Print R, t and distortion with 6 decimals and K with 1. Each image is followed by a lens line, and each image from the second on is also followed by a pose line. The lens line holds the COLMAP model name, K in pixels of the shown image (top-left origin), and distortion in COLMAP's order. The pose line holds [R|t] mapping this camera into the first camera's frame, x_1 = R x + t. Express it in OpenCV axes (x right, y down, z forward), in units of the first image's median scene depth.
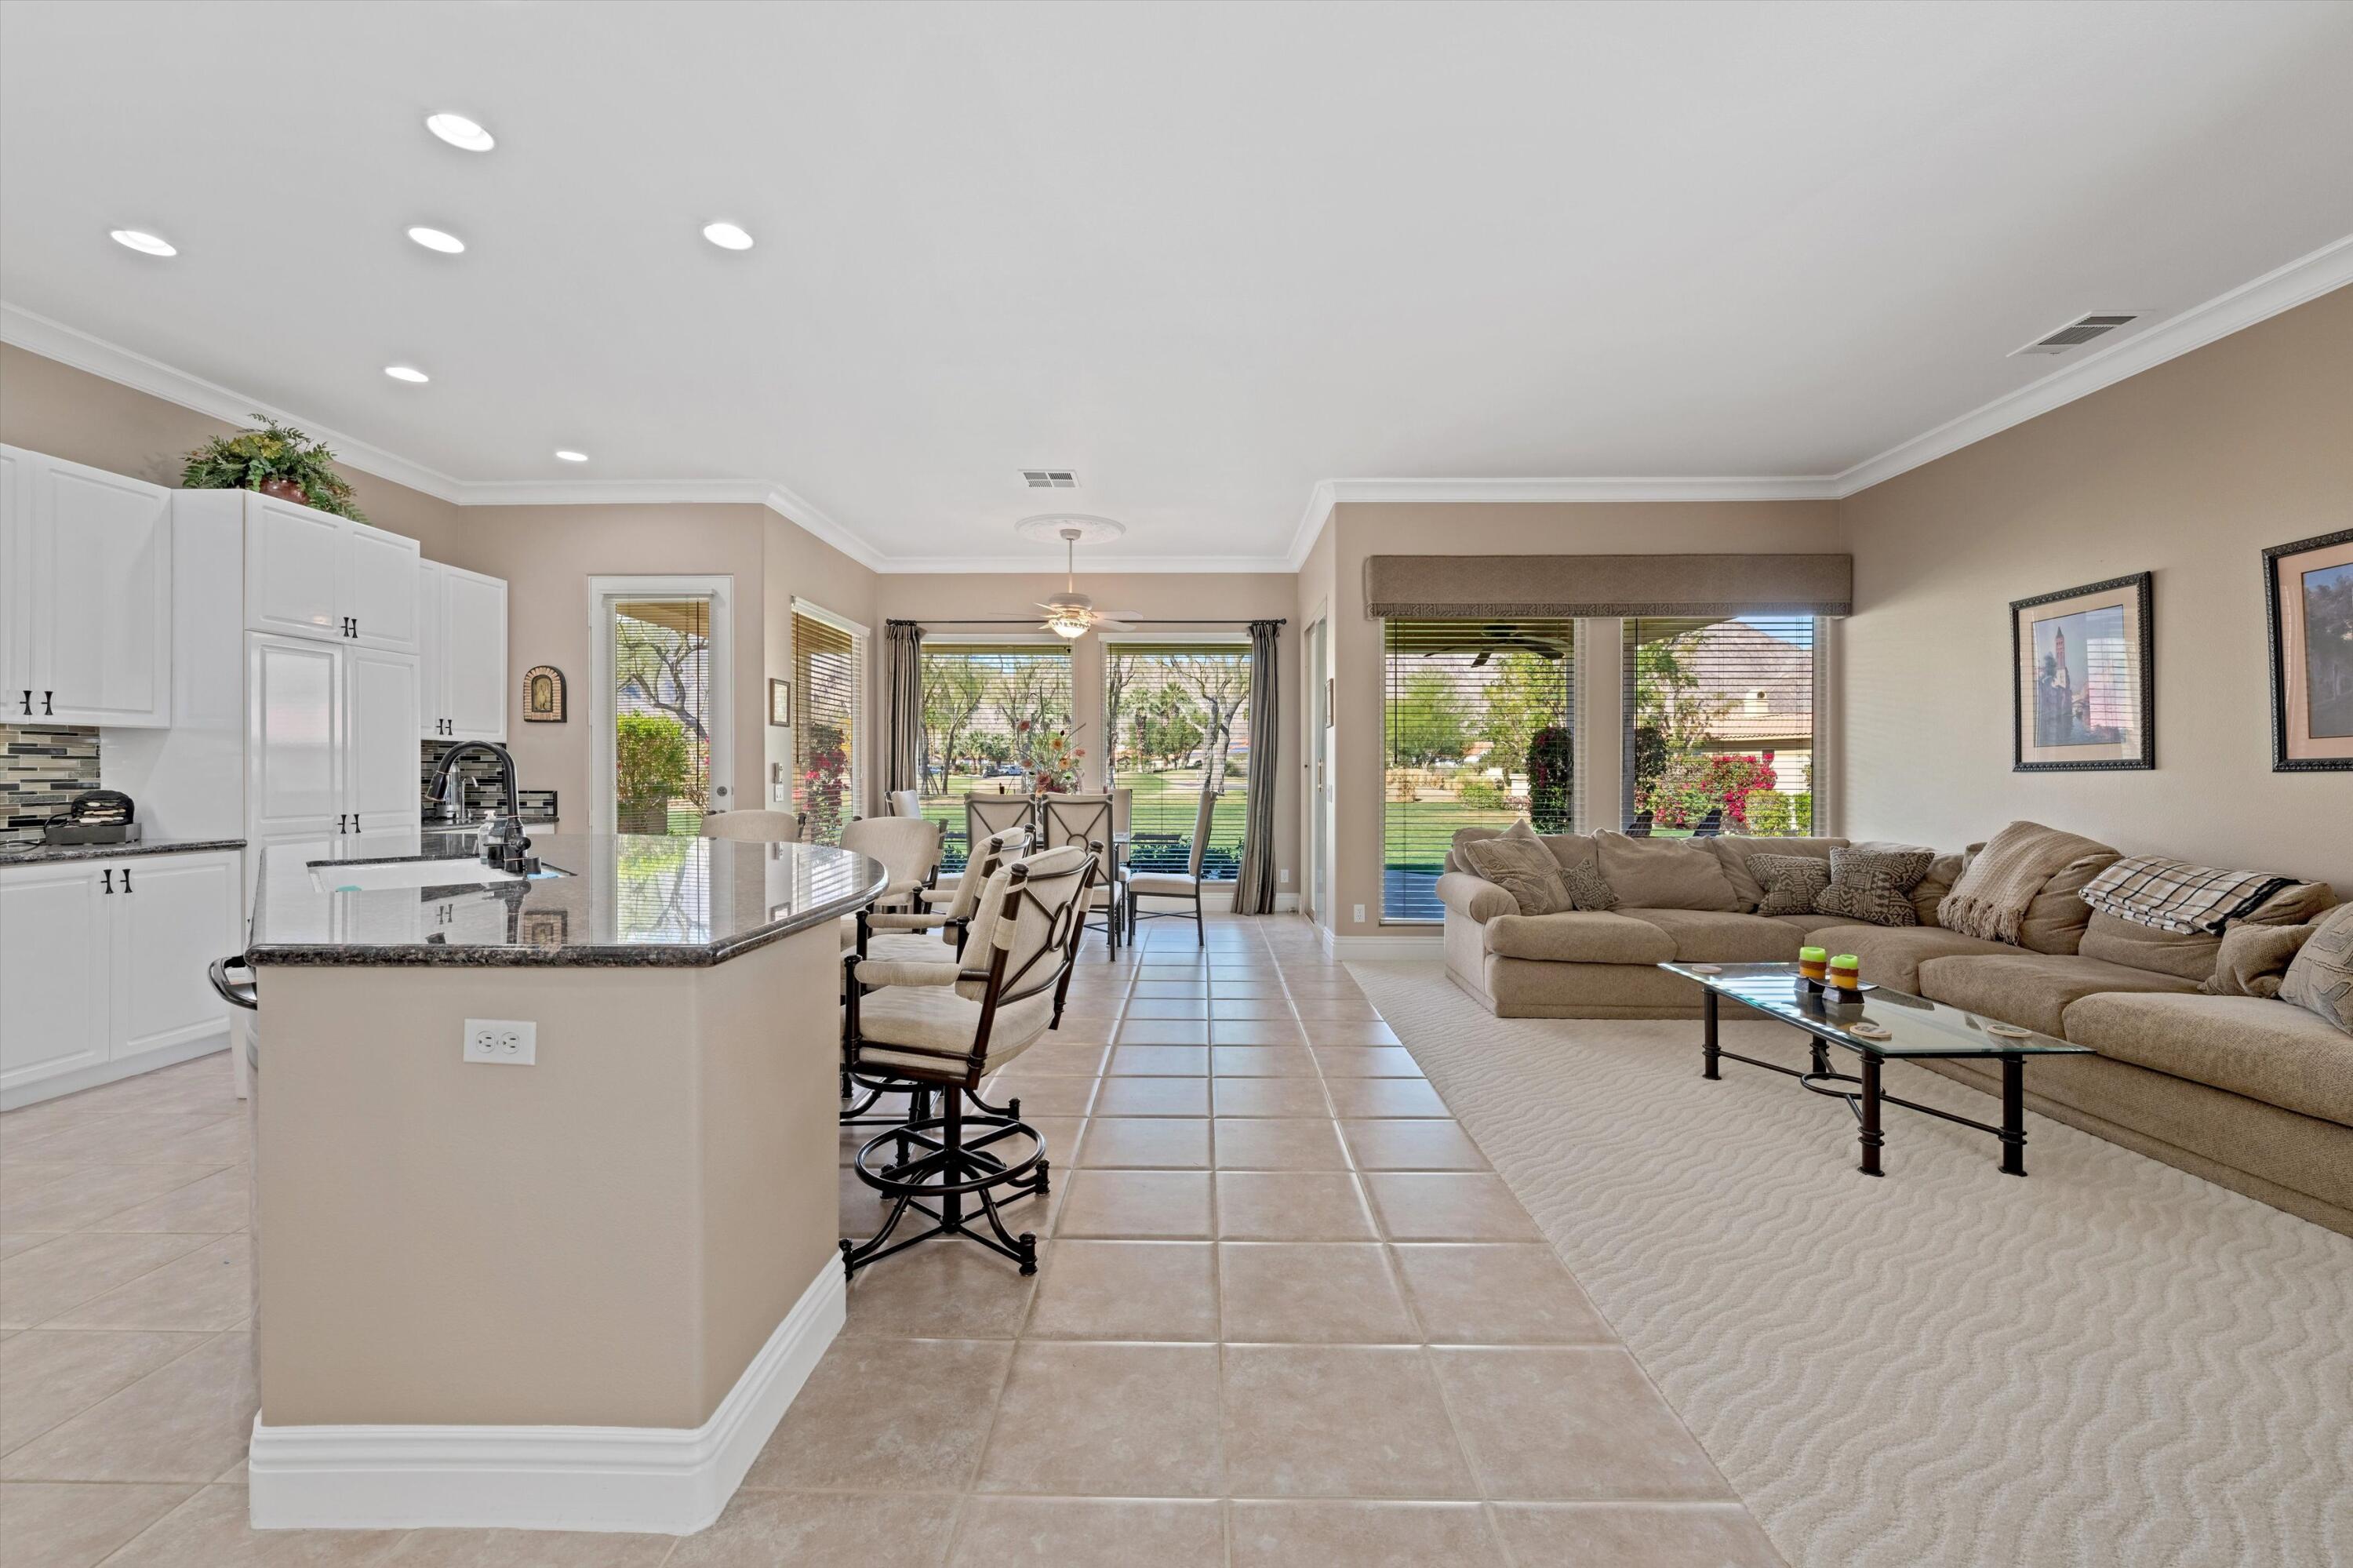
lens RADIAL K [[950.3, 0, 1183.2], [0, 950.3, 771.9], [0, 0, 1]] dist [0.001113, -0.000090]
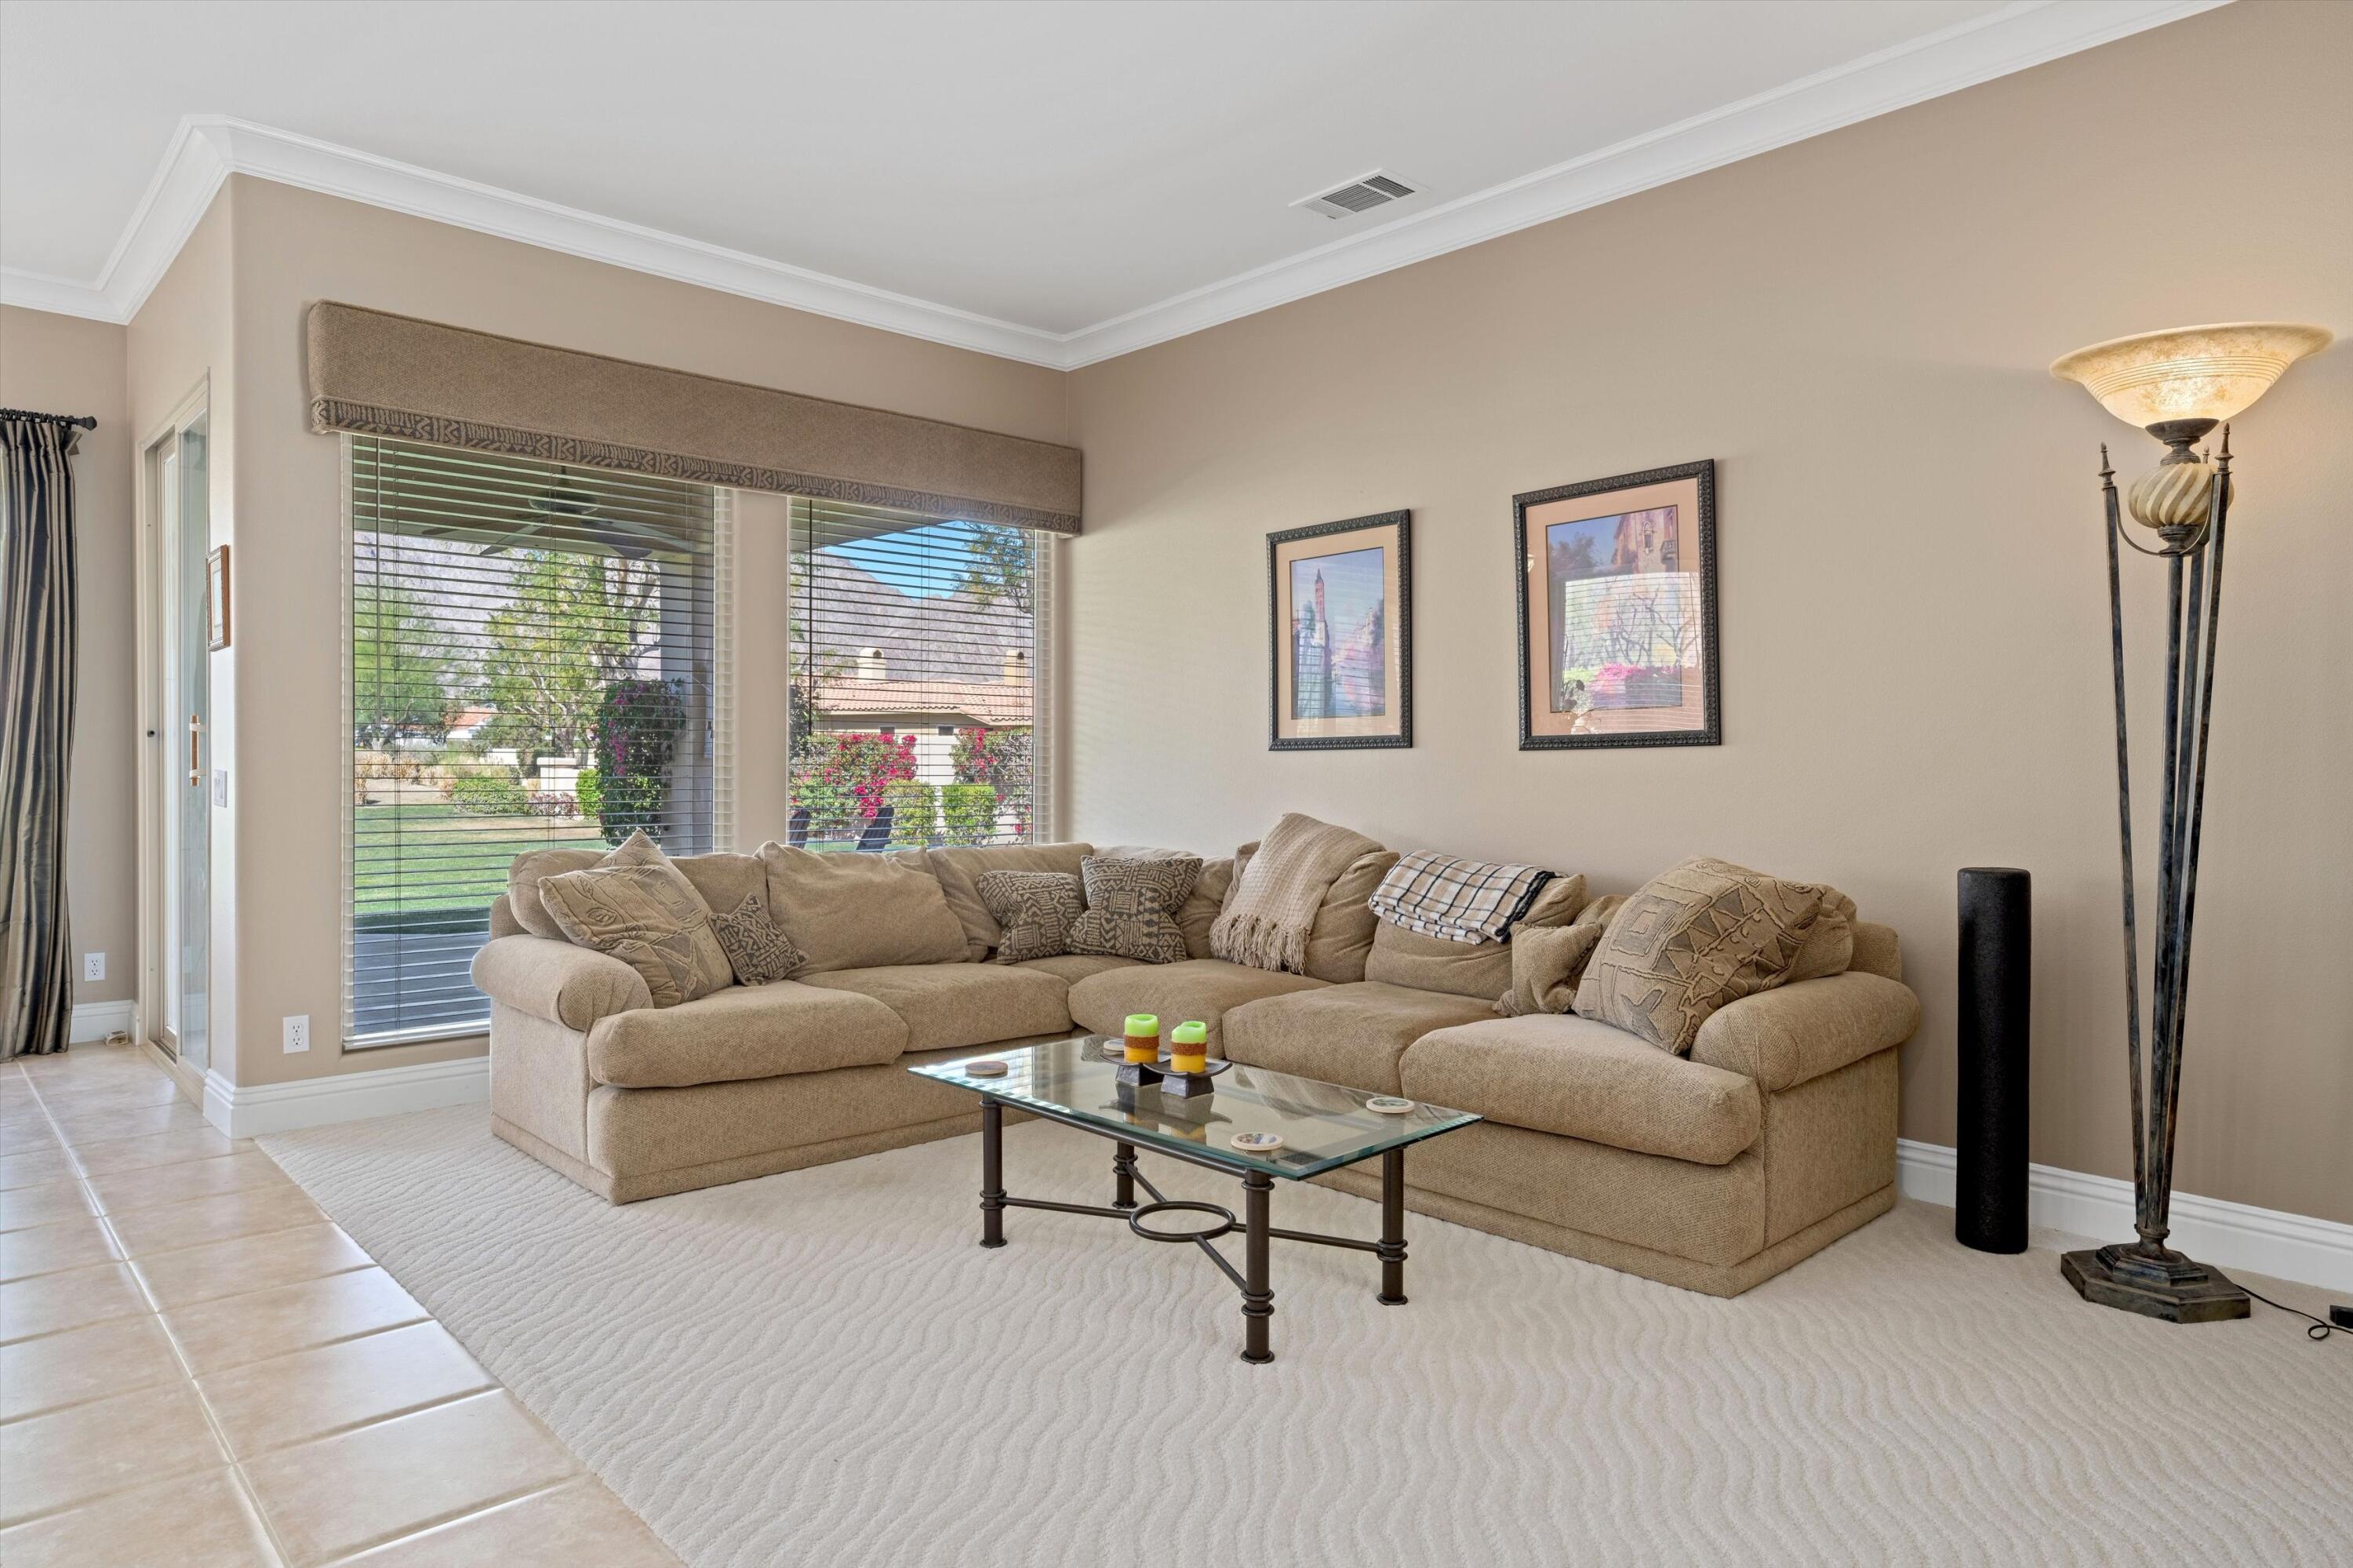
lens RADIAL K [[1422.4, 0, 1185.7], [0, 1422.4, 778.1], [0, 0, 1]] dist [0.003470, 0.002708]
pose [[0.719289, -0.005941, 0.694686, 0.008225], [-0.004630, 0.999900, 0.013345, 0.007088], [-0.694696, -0.012815, 0.719189, 0.198244]]
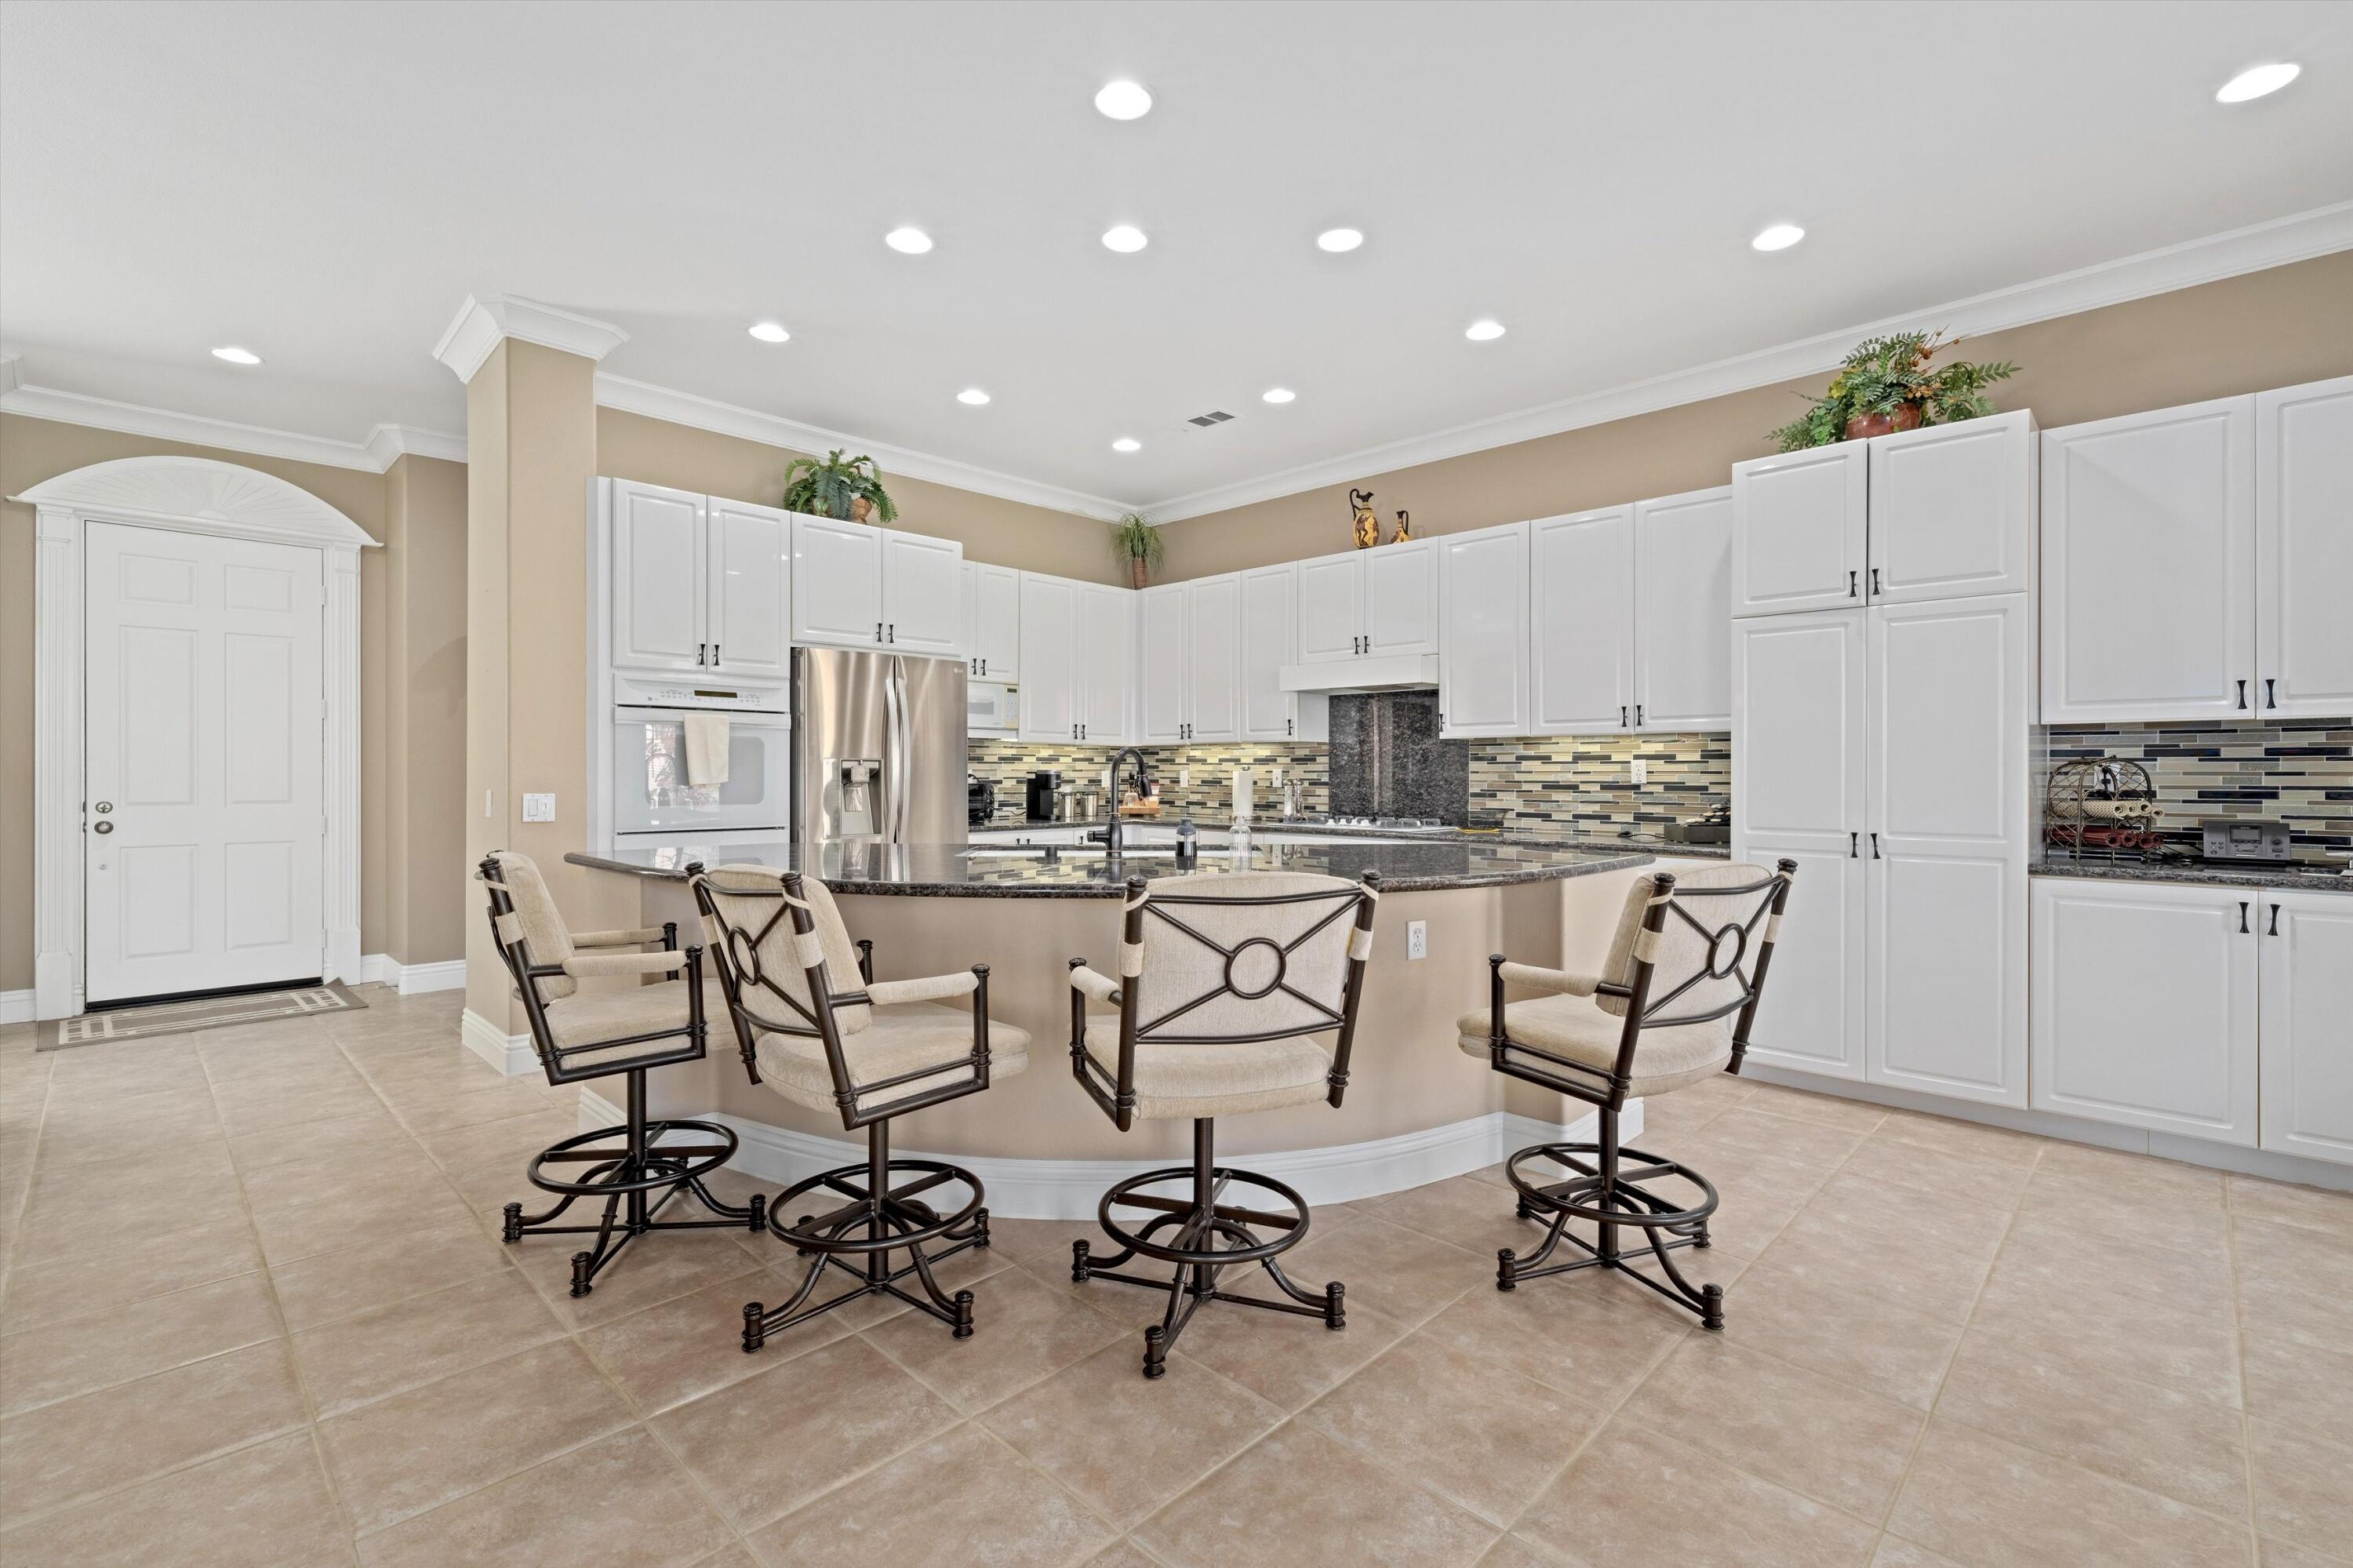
lens RADIAL K [[1043.5, 0, 1185.9], [0, 1043.5, 773.3], [0, 0, 1]] dist [0.000075, 0.000769]
pose [[-0.684494, -0.000957, -0.729018, 0.080925], [-0.002657, 0.999996, 0.001183, -0.001570], [0.729014, 0.002747, -0.684494, 1.105379]]
